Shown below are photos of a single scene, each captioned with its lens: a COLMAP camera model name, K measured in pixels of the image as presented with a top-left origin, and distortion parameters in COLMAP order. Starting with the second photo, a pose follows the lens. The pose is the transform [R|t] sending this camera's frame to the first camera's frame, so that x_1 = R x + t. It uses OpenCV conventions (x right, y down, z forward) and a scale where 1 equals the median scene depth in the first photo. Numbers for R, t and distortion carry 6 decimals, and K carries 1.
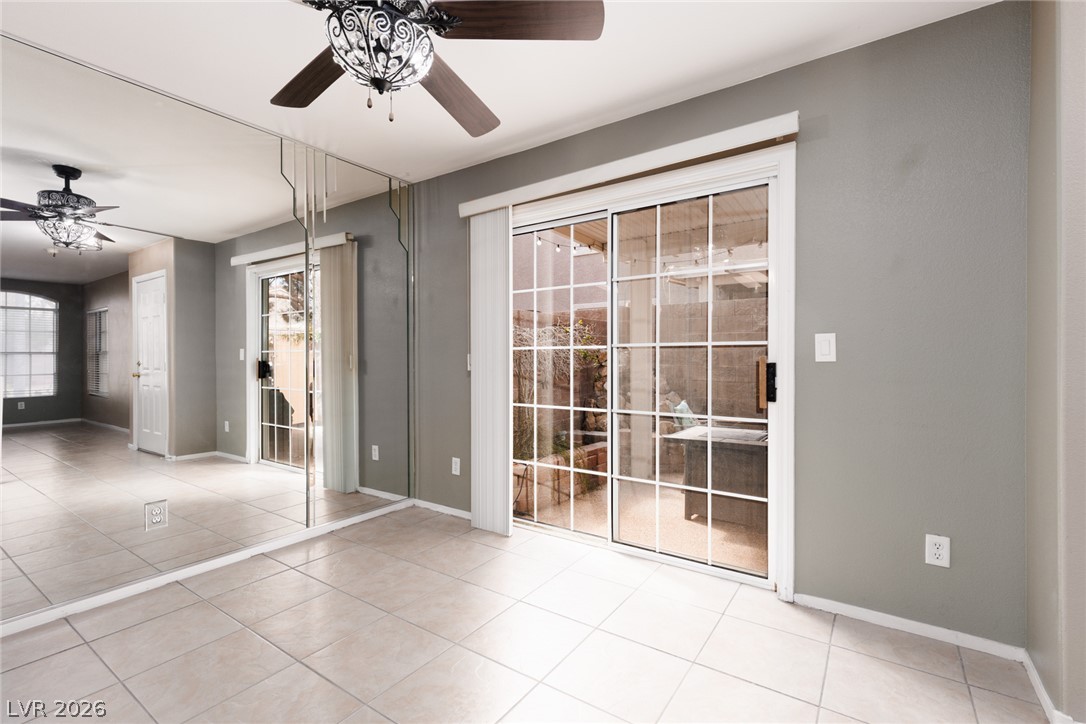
lens RADIAL K [[487.2, 0, 547.2], [0, 487.2, 360.5], [0, 0, 1]] dist [0.006839, -0.000908]
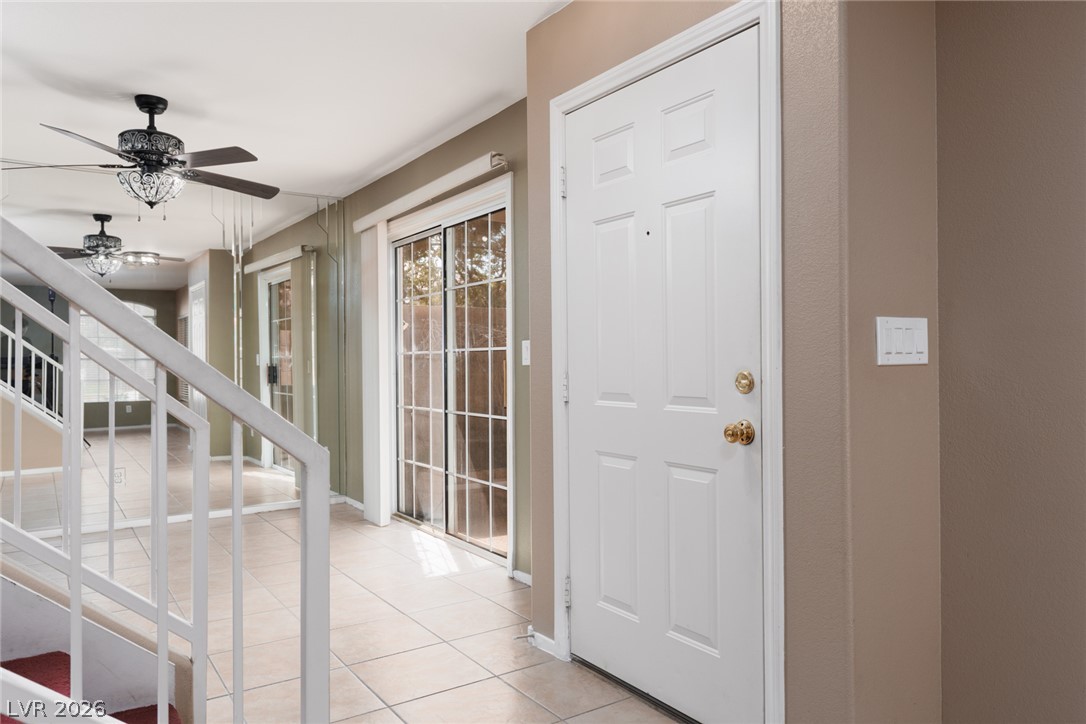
lens RADIAL K [[752.7, 0, 544.0], [0, 752.7, 357.4], [0, 0, 1]] dist [0.004681, 0.002274]
pose [[0.929483, -0.007448, -0.368789, 0.817449], [0.004204, 0.999945, -0.009599, 0.001218], [0.368840, 0.007372, 0.929464, -0.400346]]
